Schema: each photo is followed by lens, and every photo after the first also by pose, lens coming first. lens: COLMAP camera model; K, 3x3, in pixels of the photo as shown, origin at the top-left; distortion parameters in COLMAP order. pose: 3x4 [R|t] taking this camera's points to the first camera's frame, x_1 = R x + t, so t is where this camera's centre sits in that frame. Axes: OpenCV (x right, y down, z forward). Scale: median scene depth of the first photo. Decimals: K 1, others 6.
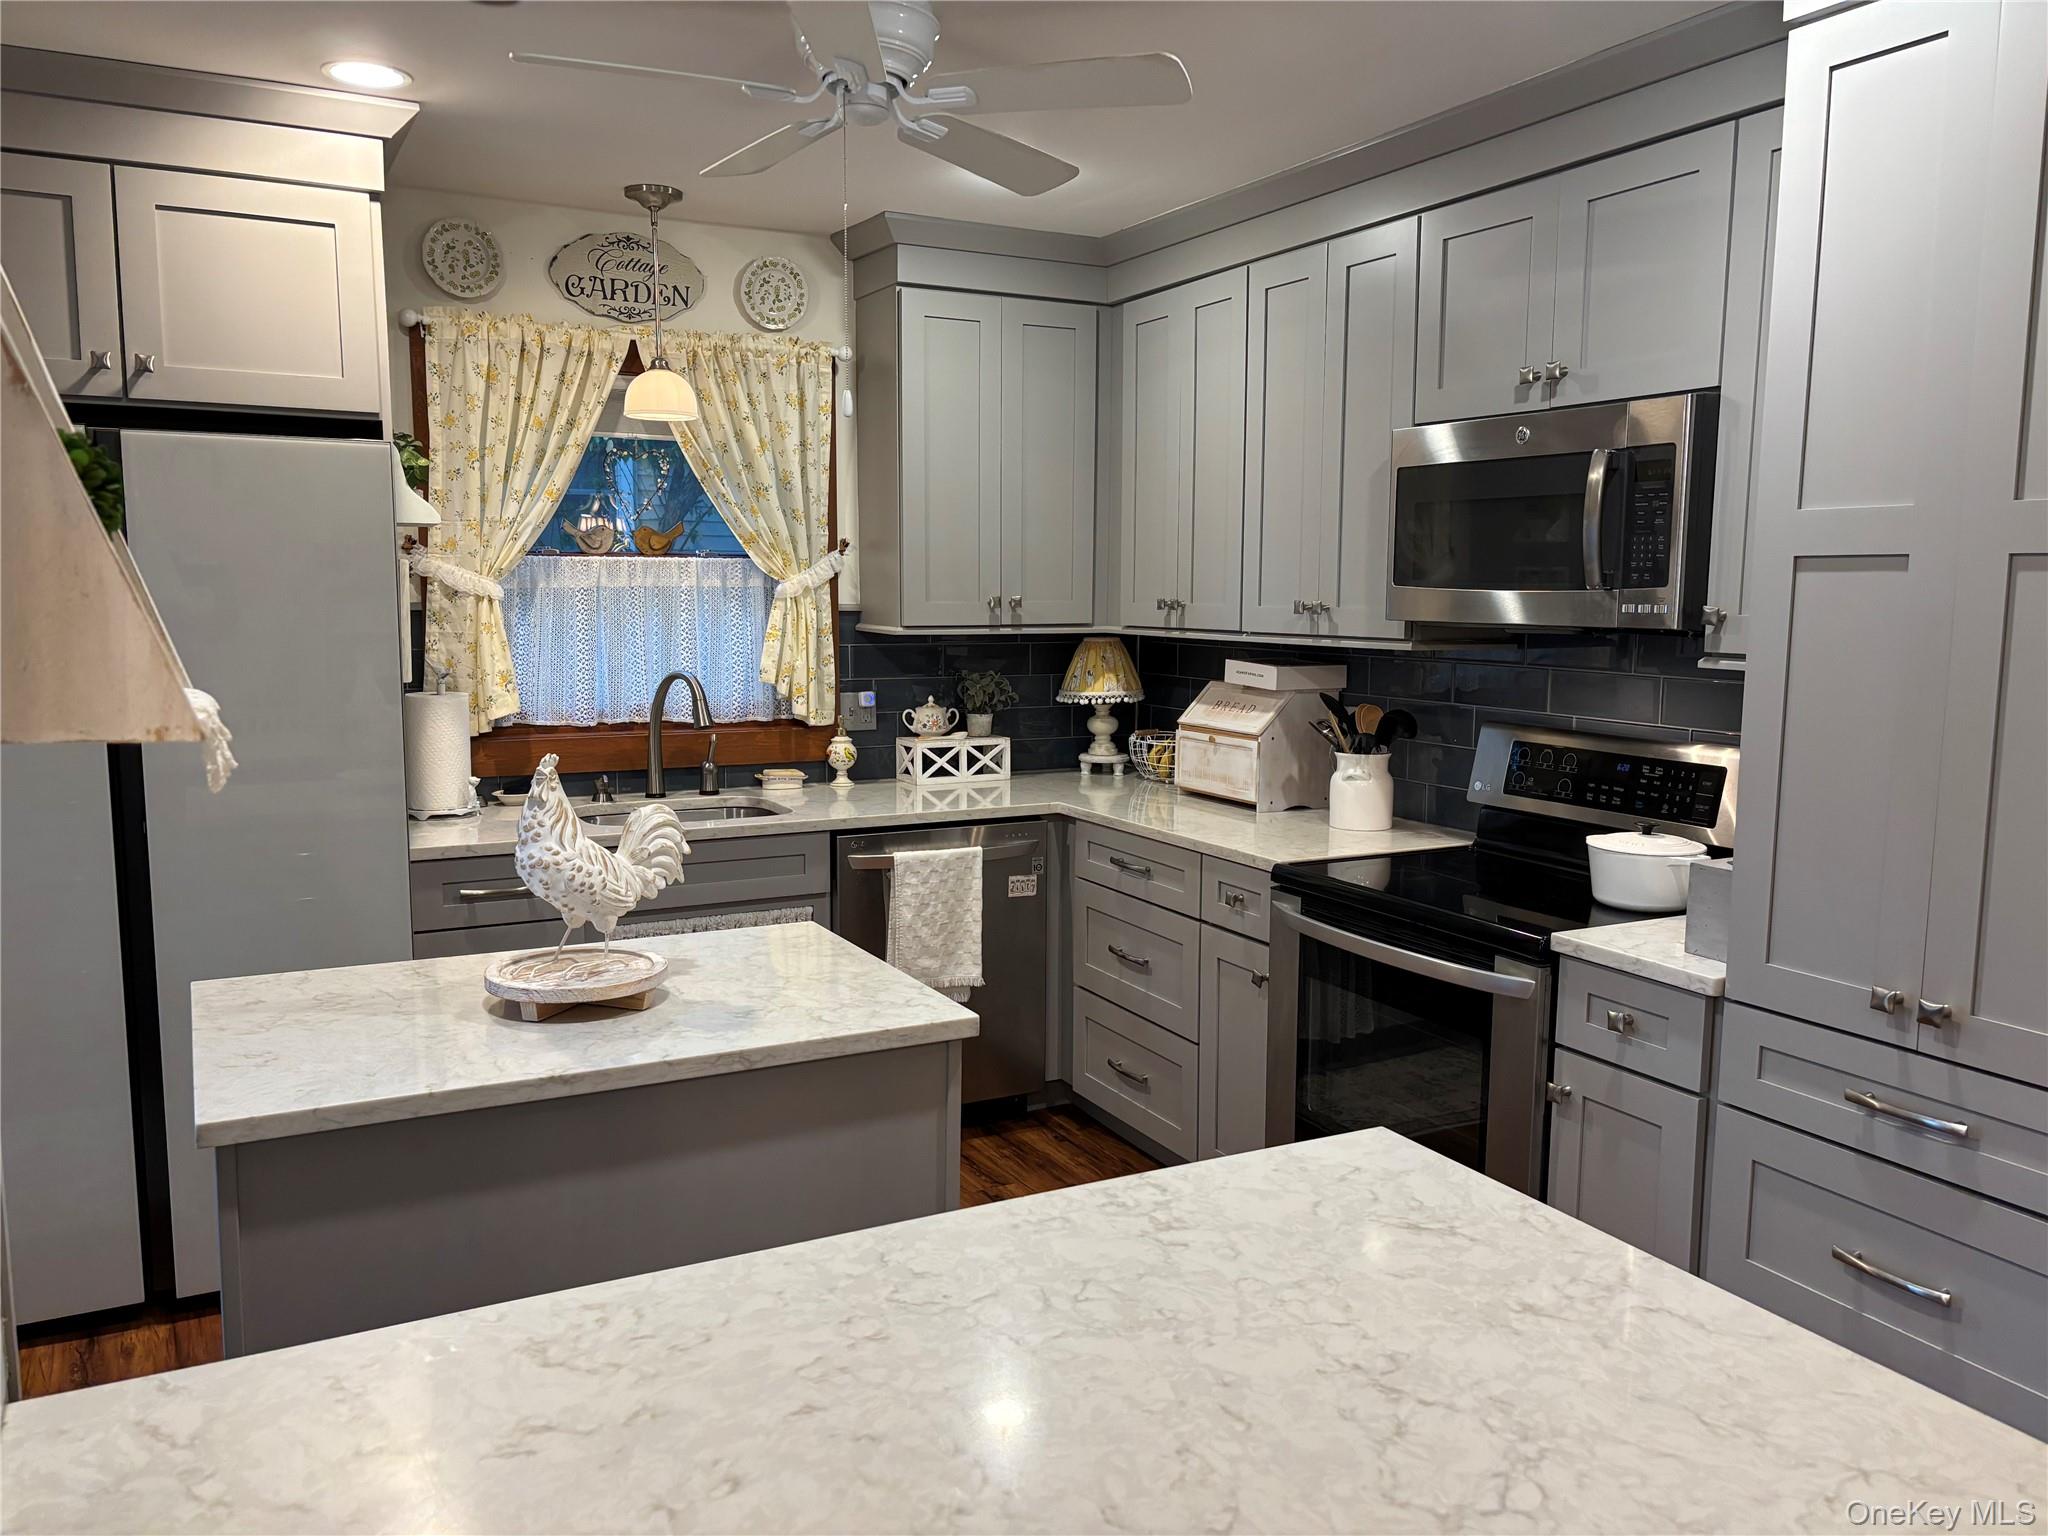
lens RADIAL K [[1541.3, 0, 1035.9], [0, 1541.3, 775.7], [0, 0, 1]] dist [0.054577, -0.056573]
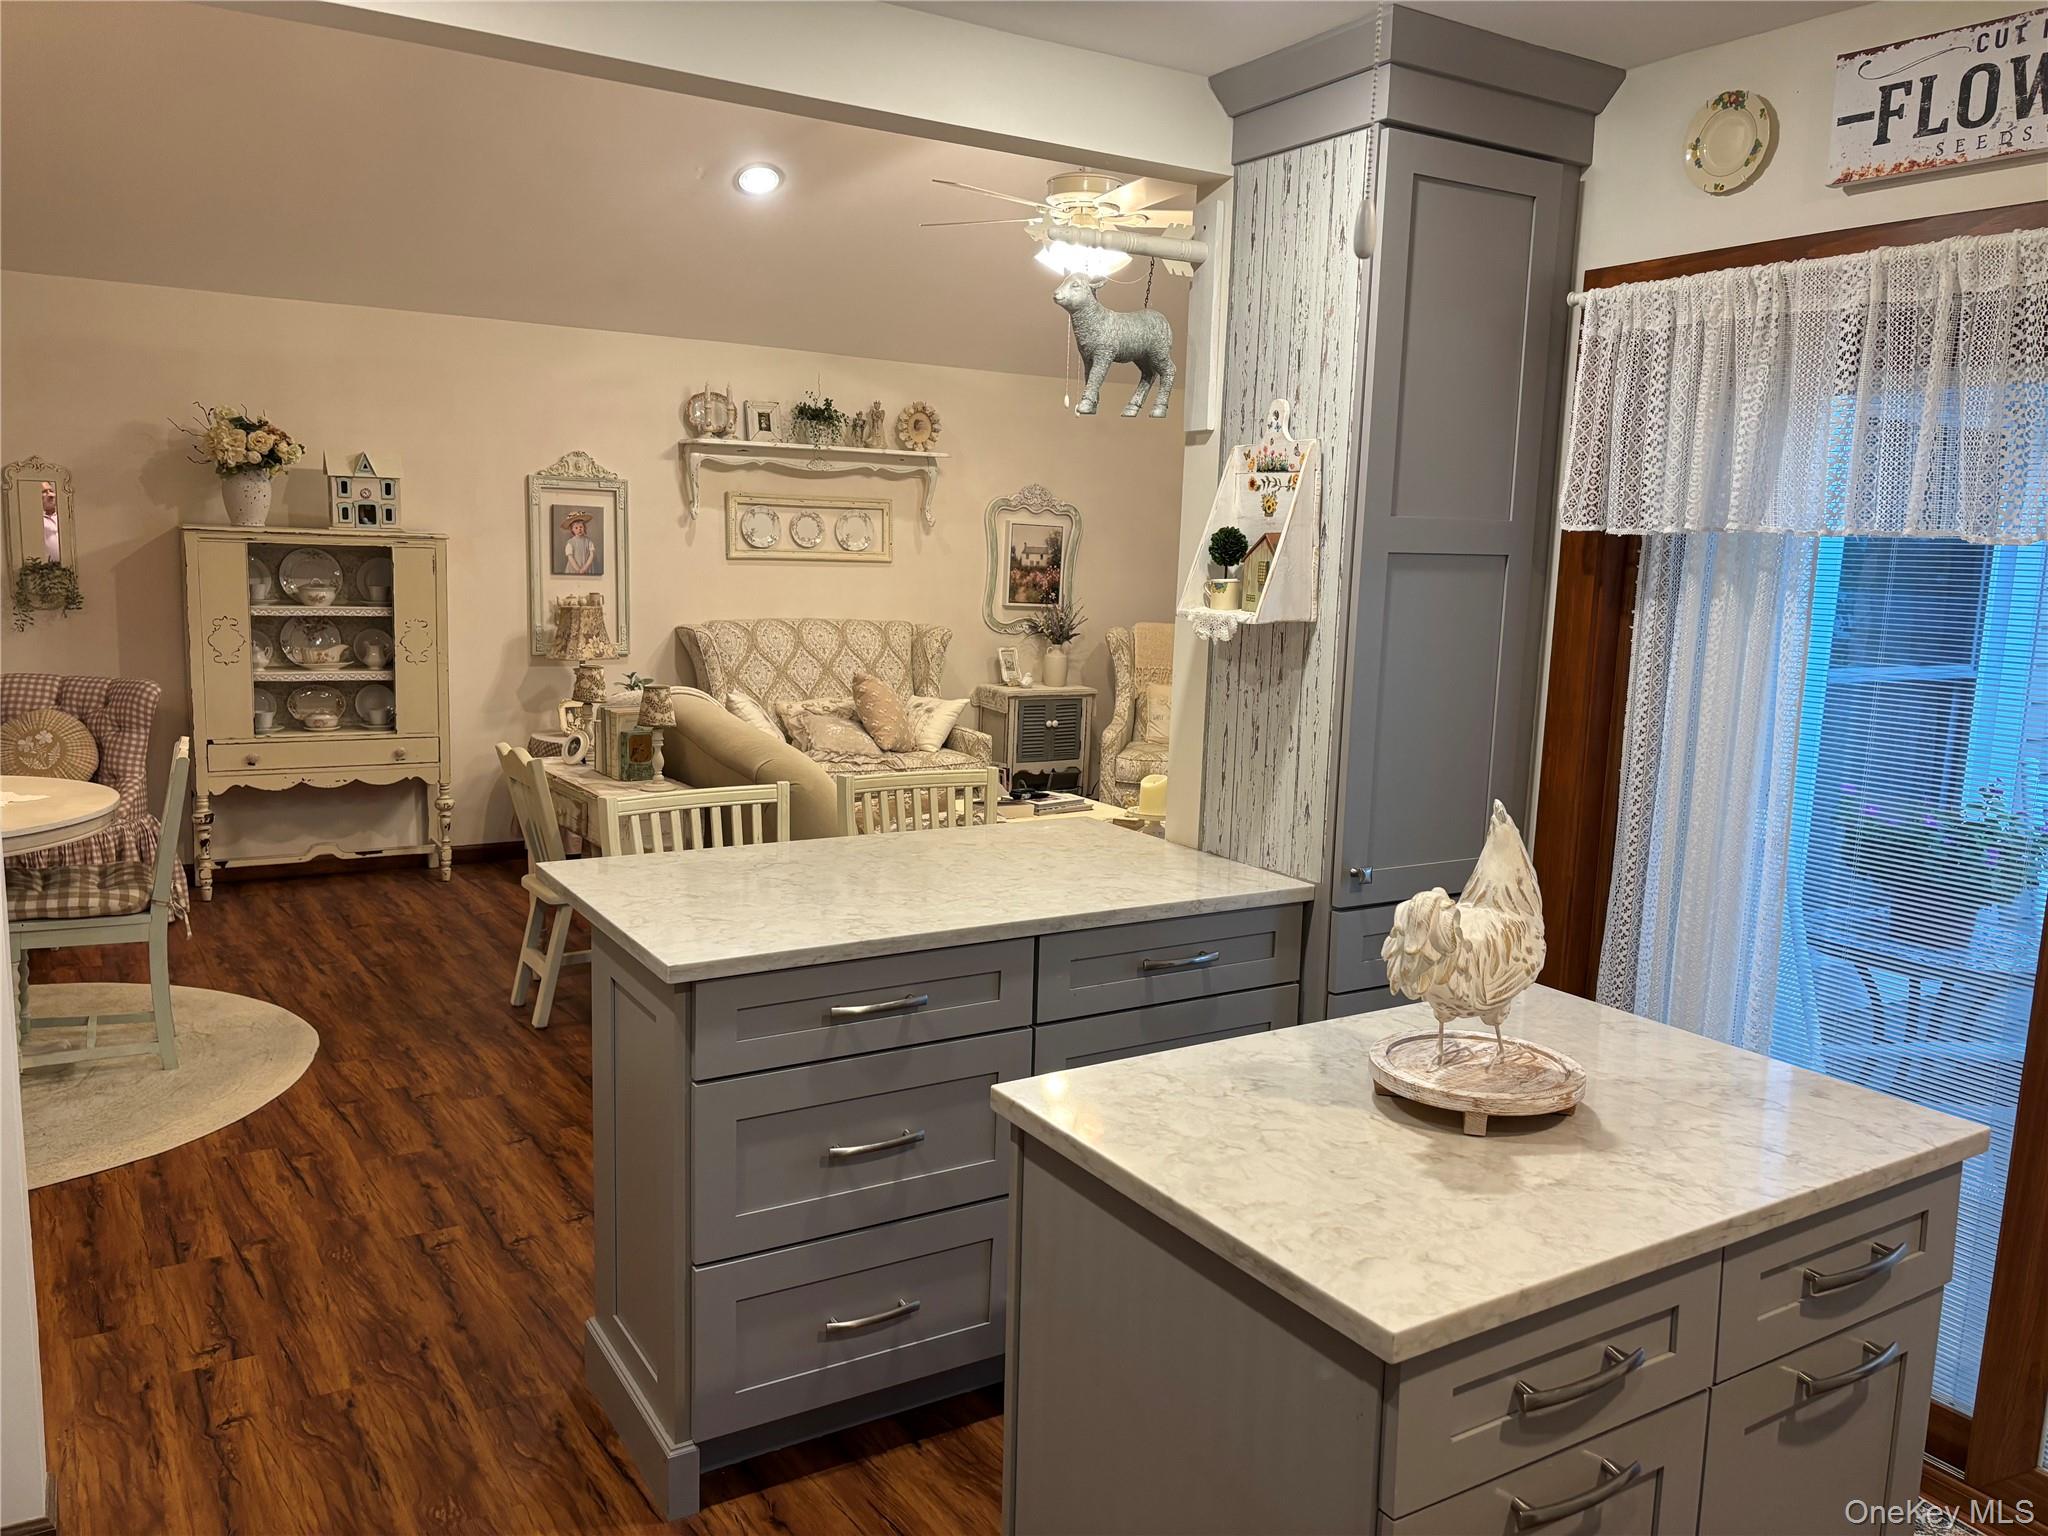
lens RADIAL K [[1541.3, 0, 1041.4], [0, 1541.3, 772.6], [0, 0, 1]] dist [0.054577, -0.056573]
pose [[-0.996921, -0.030930, -0.072052, 0.002289], [-0.049541, 0.960728, 0.273035, -0.210970], [0.060777, 0.275764, -0.959302, 1.515394]]
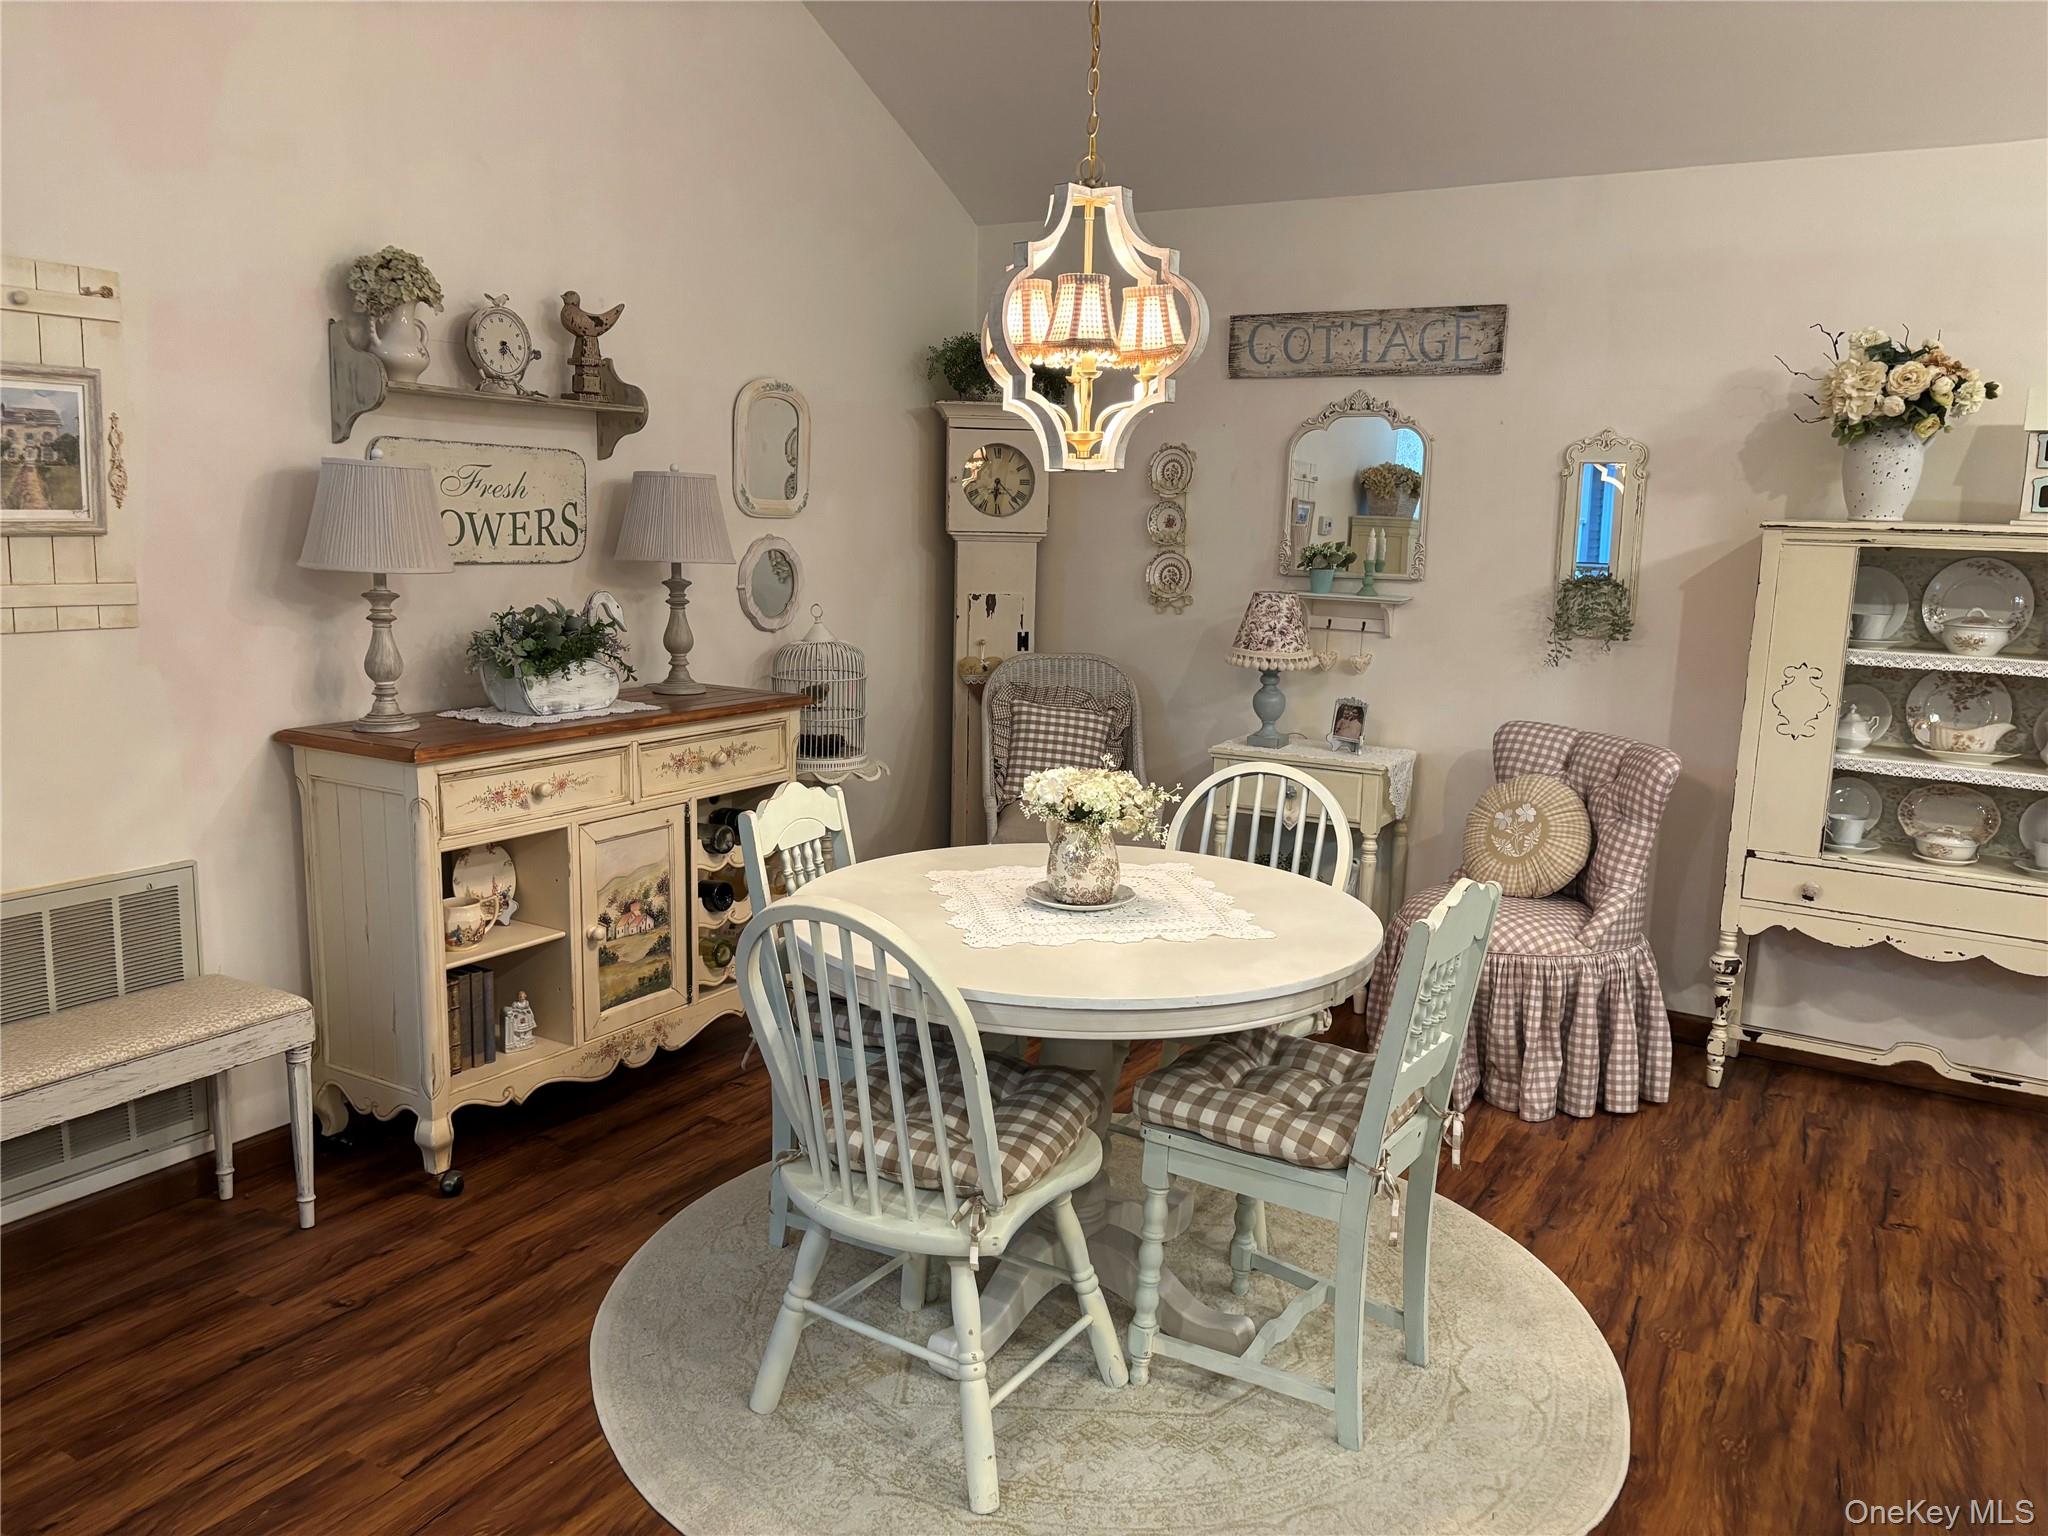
lens RADIAL K [[1541.3, 0, 1039.9], [0, 1541.3, 775.1], [0, 0, 1]] dist [0.054577, -0.056573]
pose [[-0.505727, -0.167149, 0.846346, 0.160980], [0.078926, 0.967972, 0.238330, -0.043112], [-0.859076, 0.187329, -0.476337, 0.473849]]
